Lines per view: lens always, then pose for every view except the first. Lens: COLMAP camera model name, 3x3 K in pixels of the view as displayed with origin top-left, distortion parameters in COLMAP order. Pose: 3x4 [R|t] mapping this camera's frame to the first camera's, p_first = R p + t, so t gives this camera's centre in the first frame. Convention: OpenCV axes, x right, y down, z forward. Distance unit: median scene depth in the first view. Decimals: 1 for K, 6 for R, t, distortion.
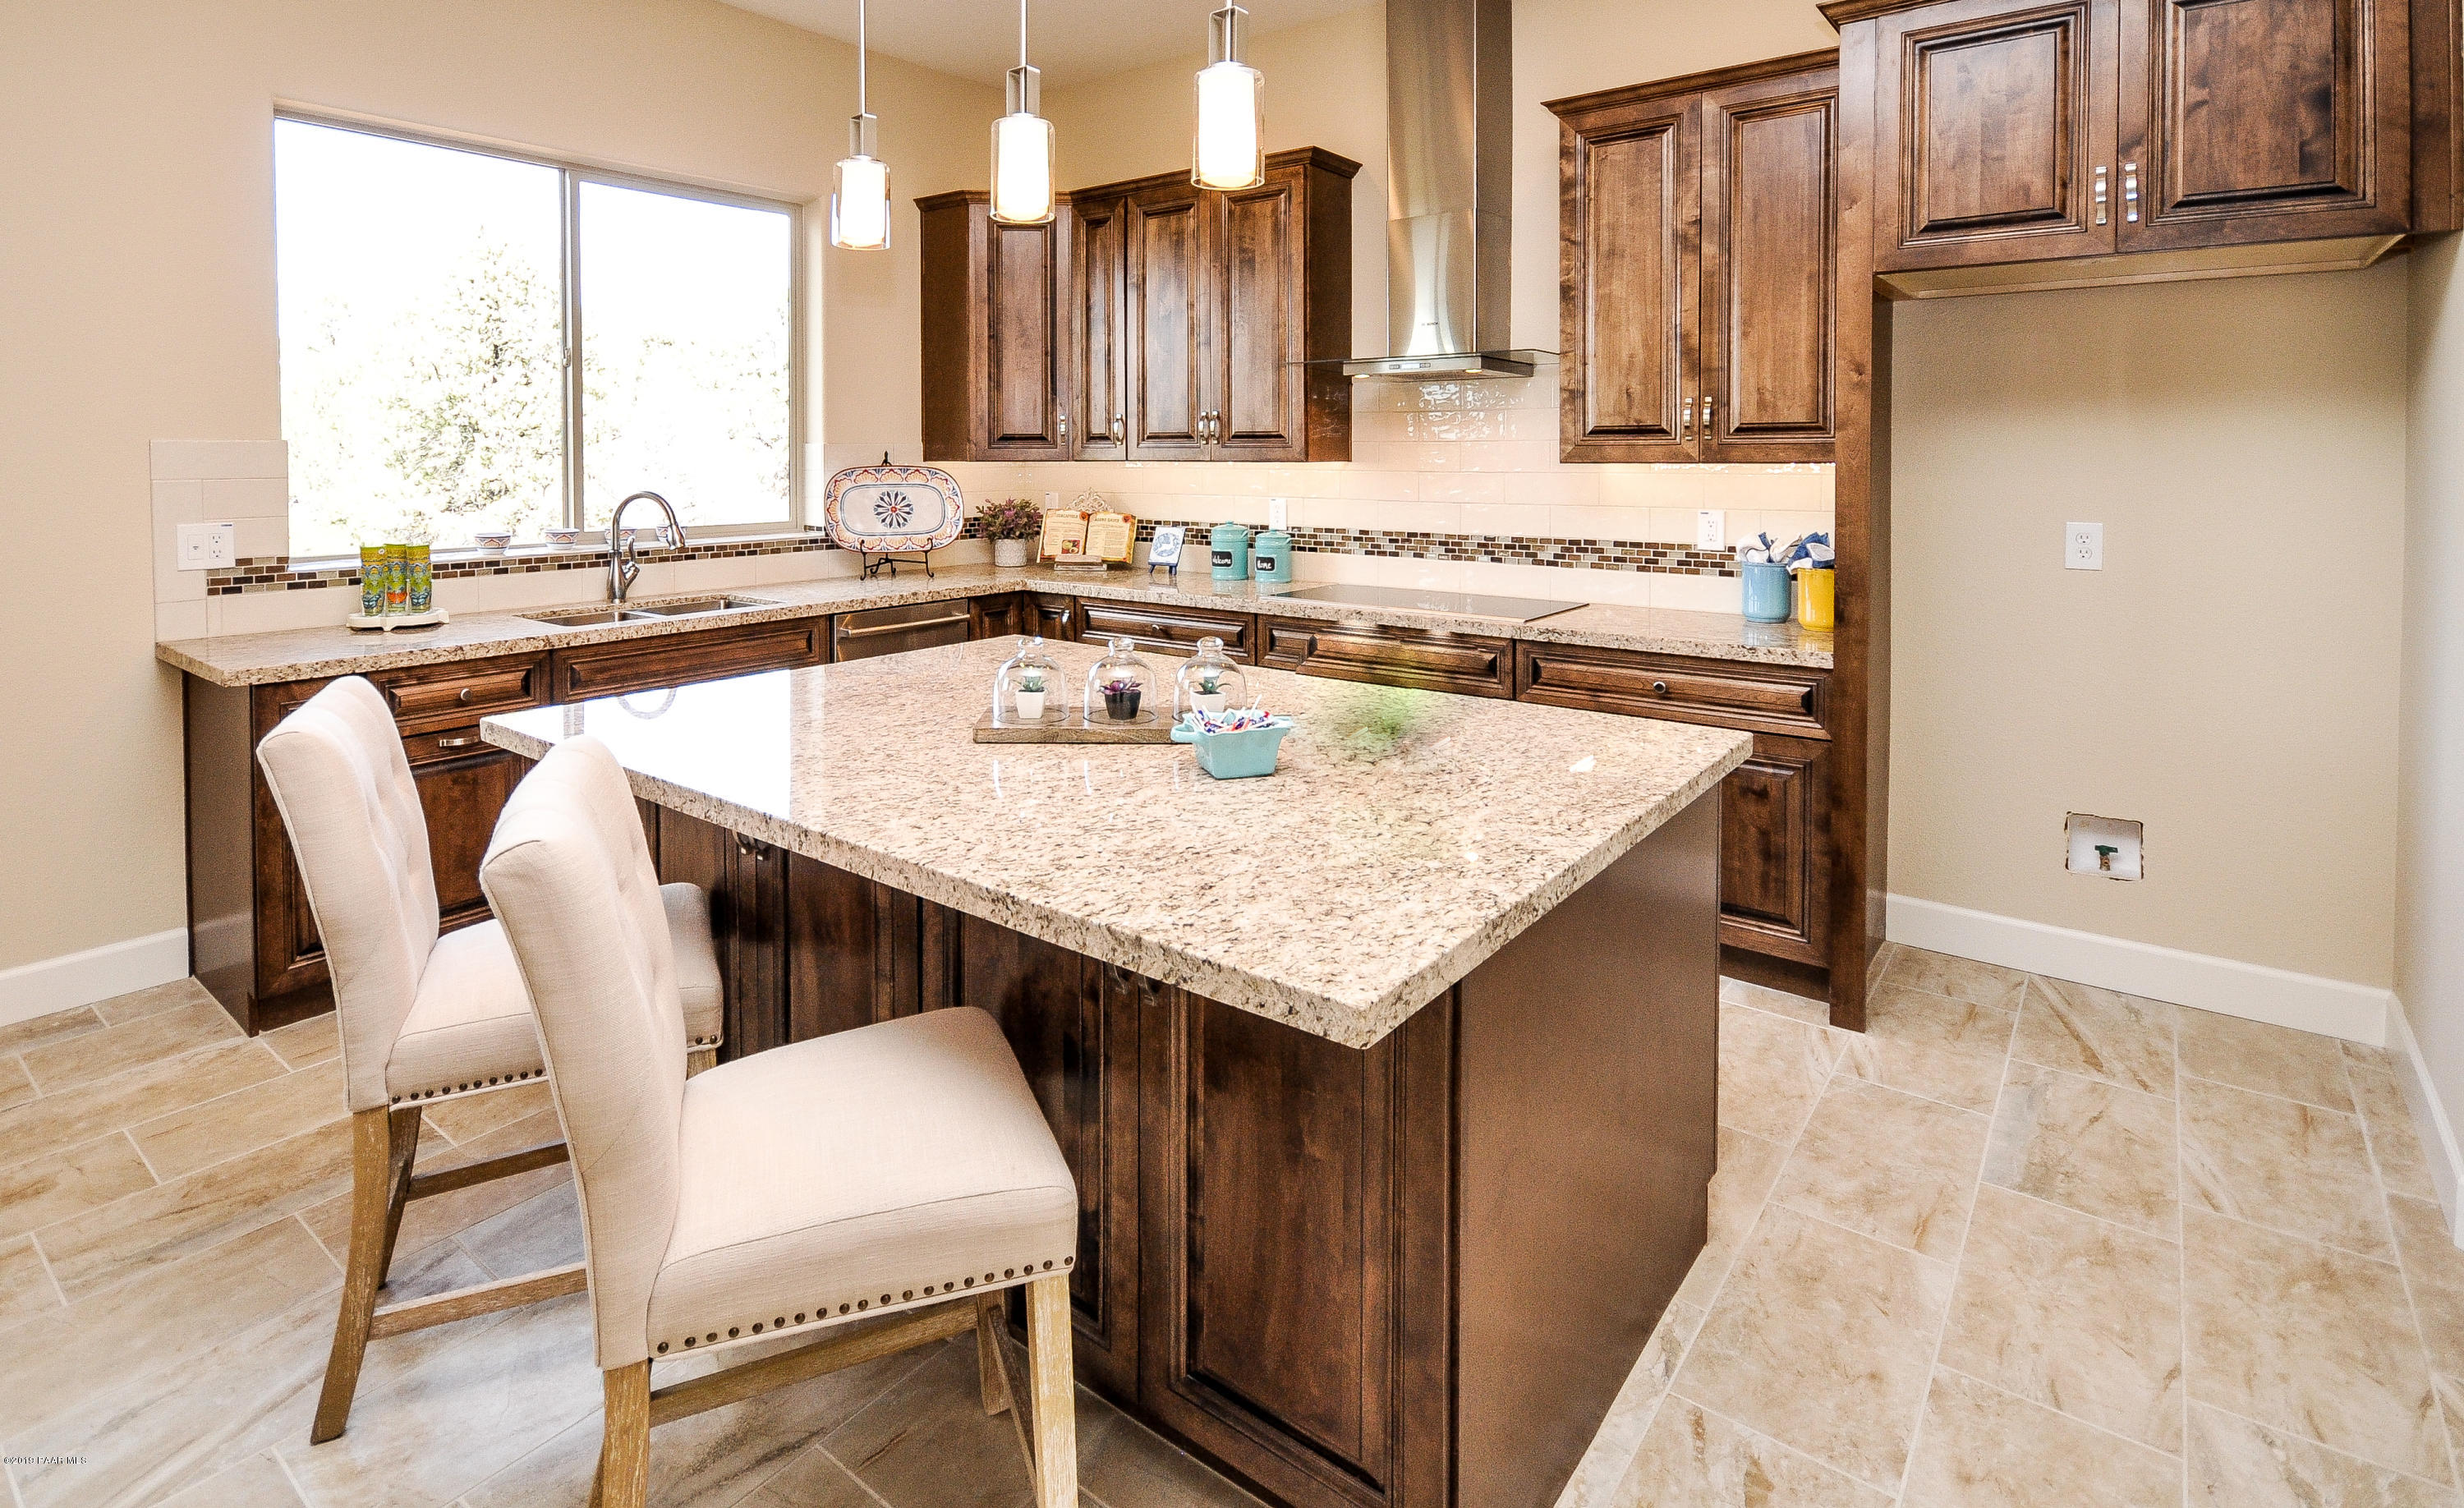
lens RADIAL K [[1230.8, 0, 1135.8], [0, 1230.8, 486.7], [0, 0, 1]] dist [-0.000916, 0.000333]
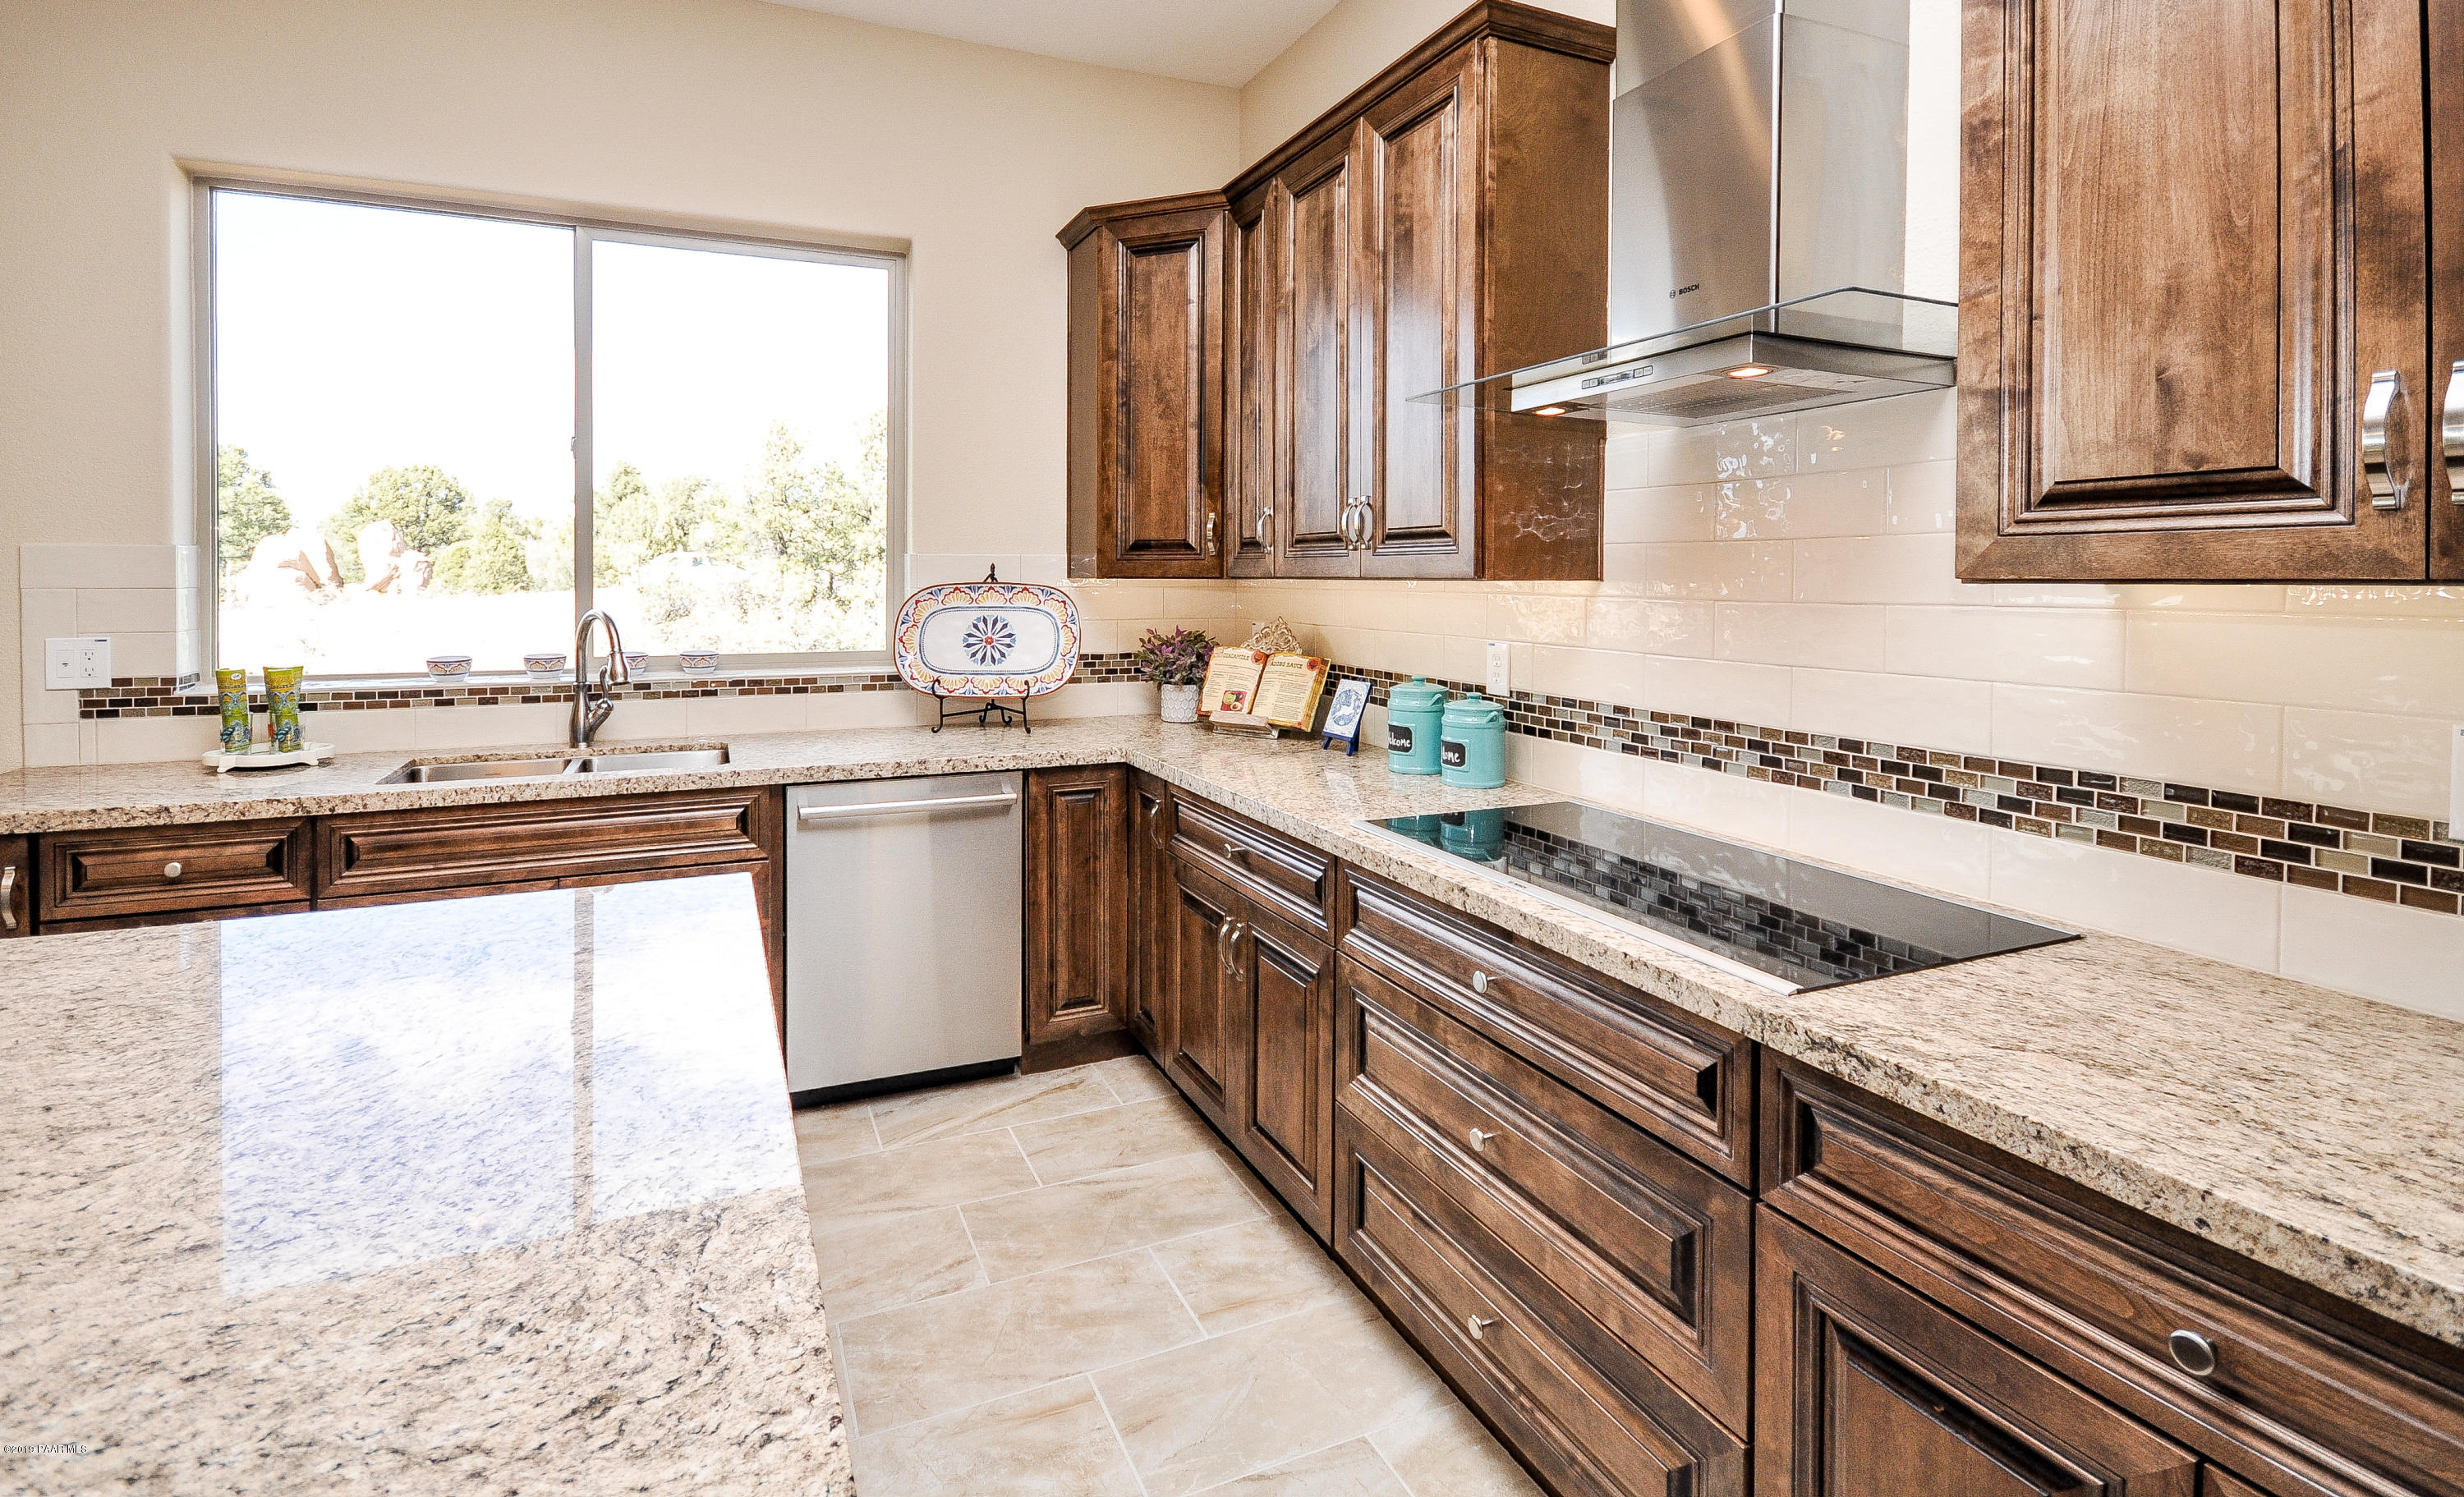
lens RADIAL K [[1130.6, 0, 1168.1], [0, 1130.6, 599.7], [0, 0, 1]] dist [0.000737, -0.000236]
pose [[0.887501, 0.014110, -0.460590, 0.286149], [-0.017707, 0.999837, -0.003491, -0.007851], [0.460466, 0.011254, 0.887606, 0.562891]]
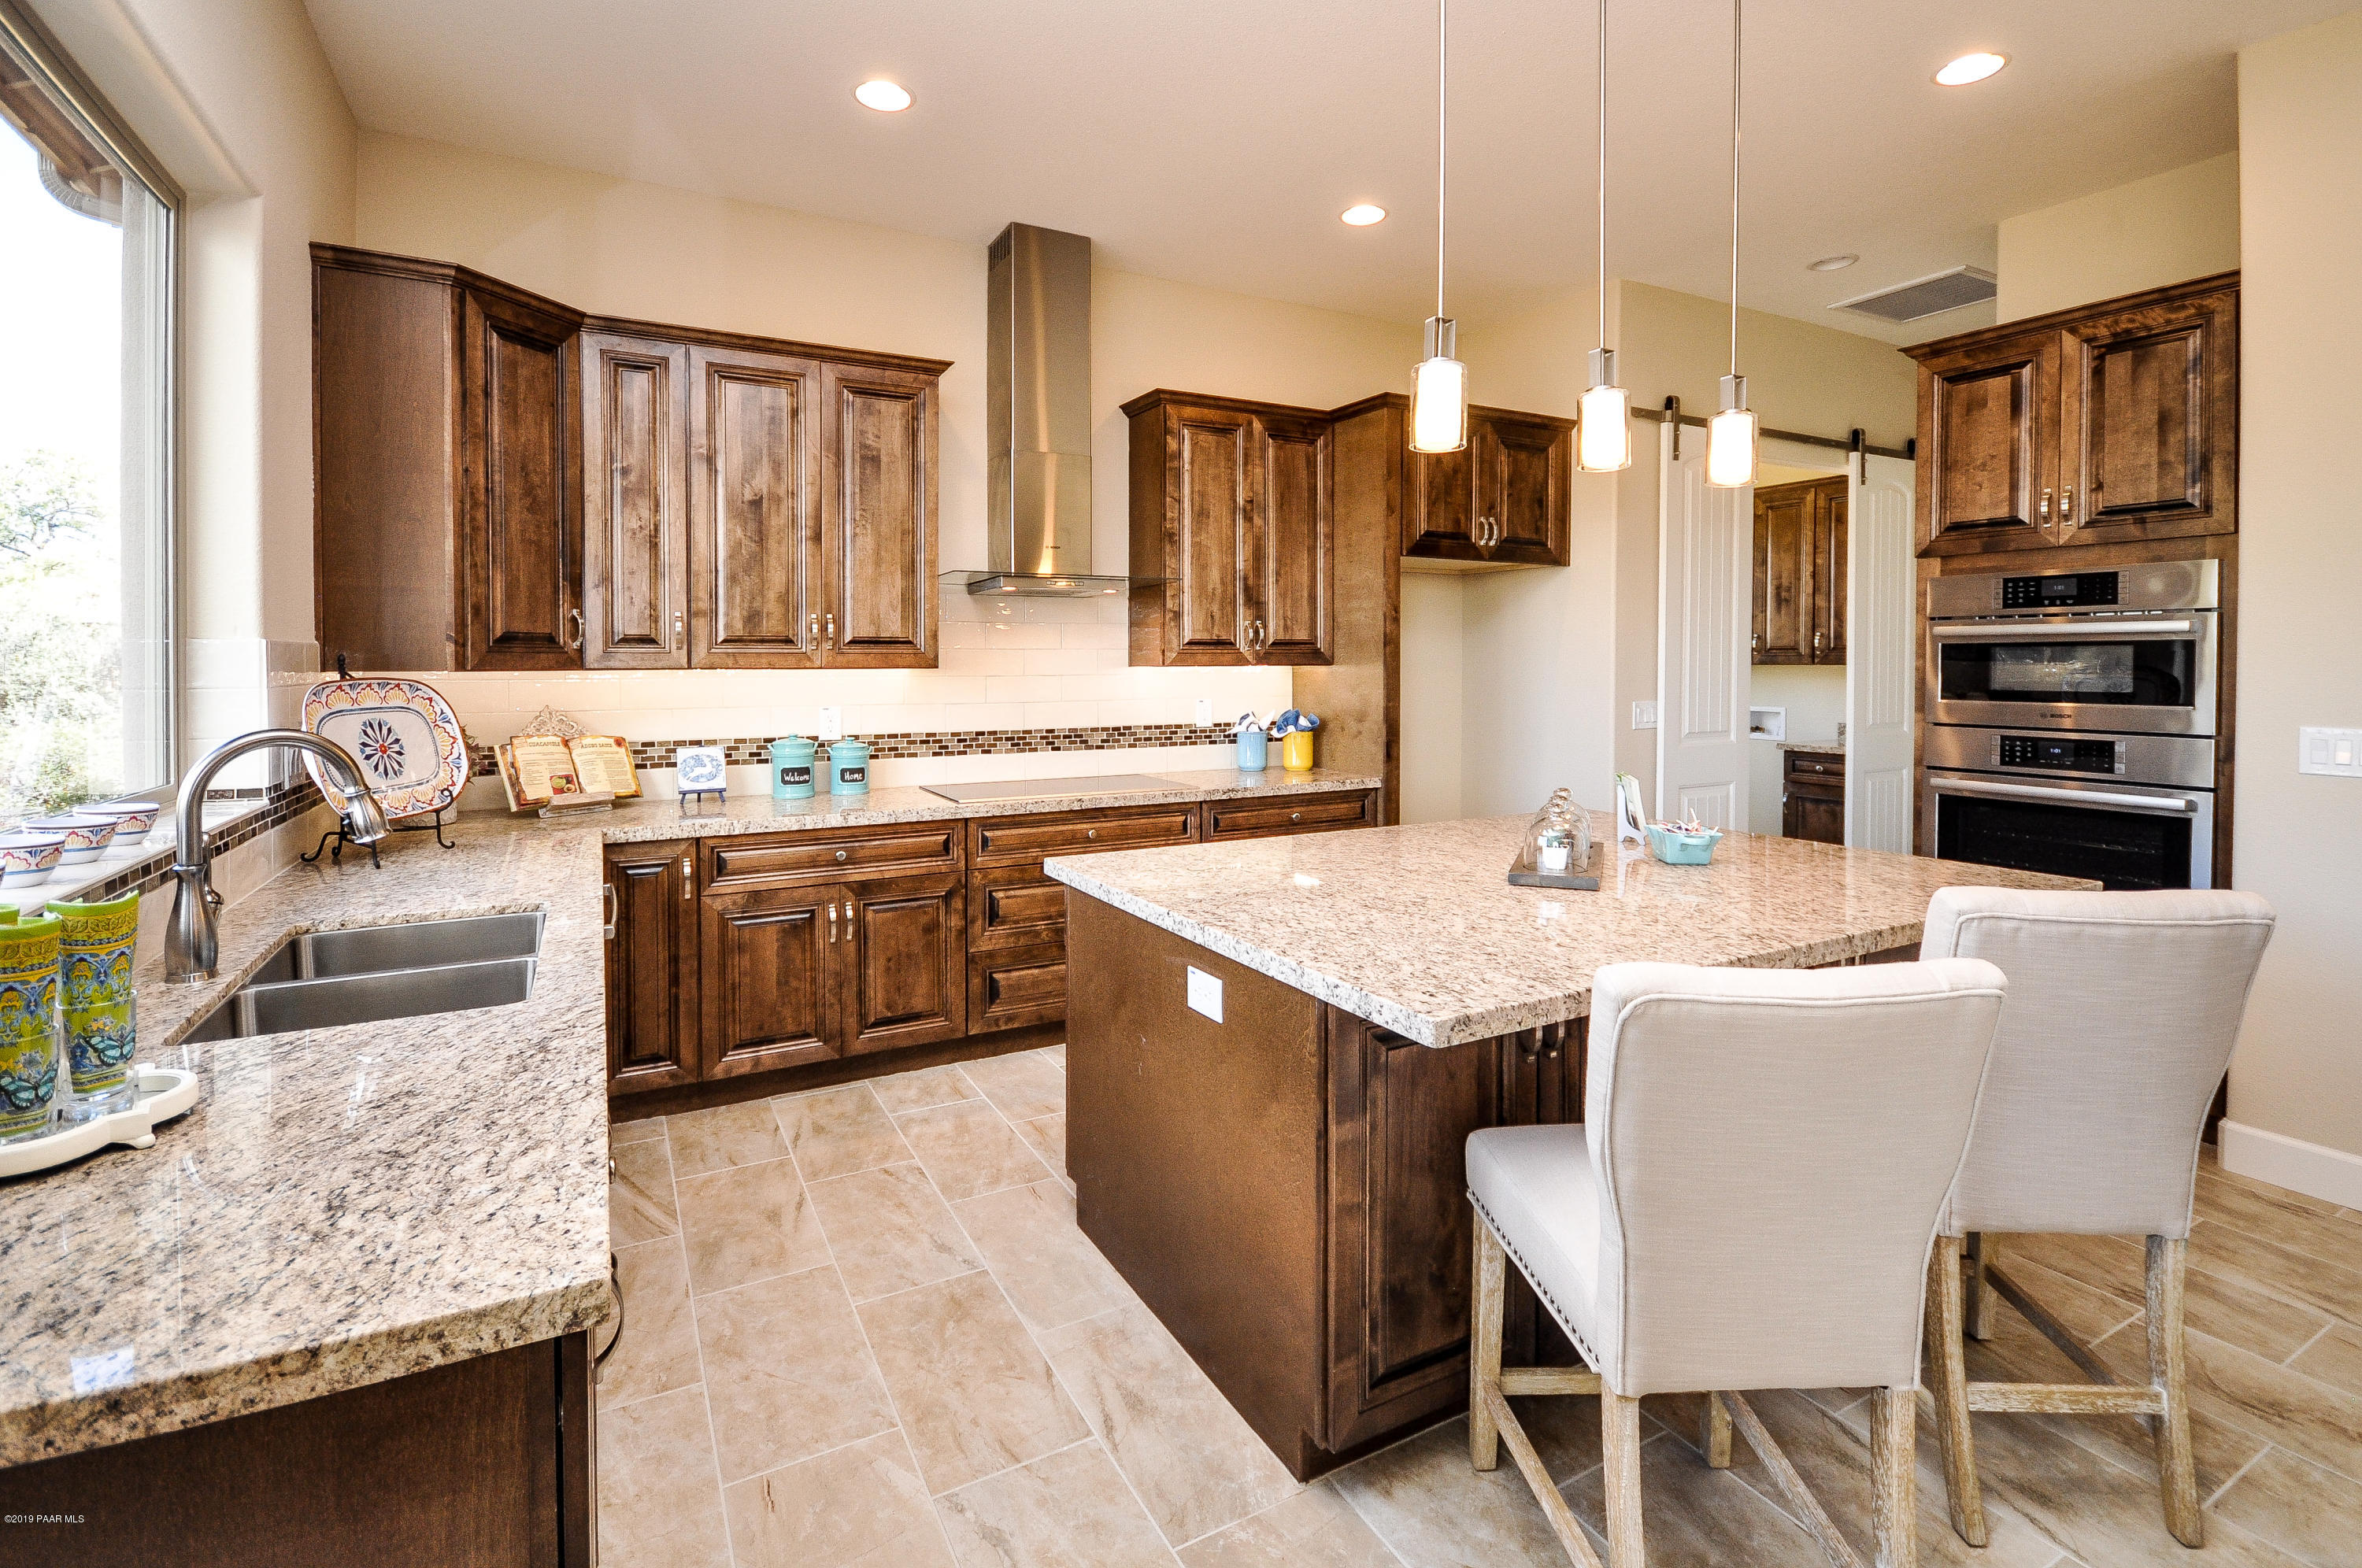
lens RADIAL K [[1107.1, 0, 1188.4], [0, 1107.1, 679.7], [0, 0, 1]] dist [0.011437, 0.000021]
pose [[0.369071, -0.015129, 0.929278, -0.736861], [0.027189, 0.999615, 0.005475, -0.011123], [-0.929003, 0.023245, 0.369341, 0.540412]]
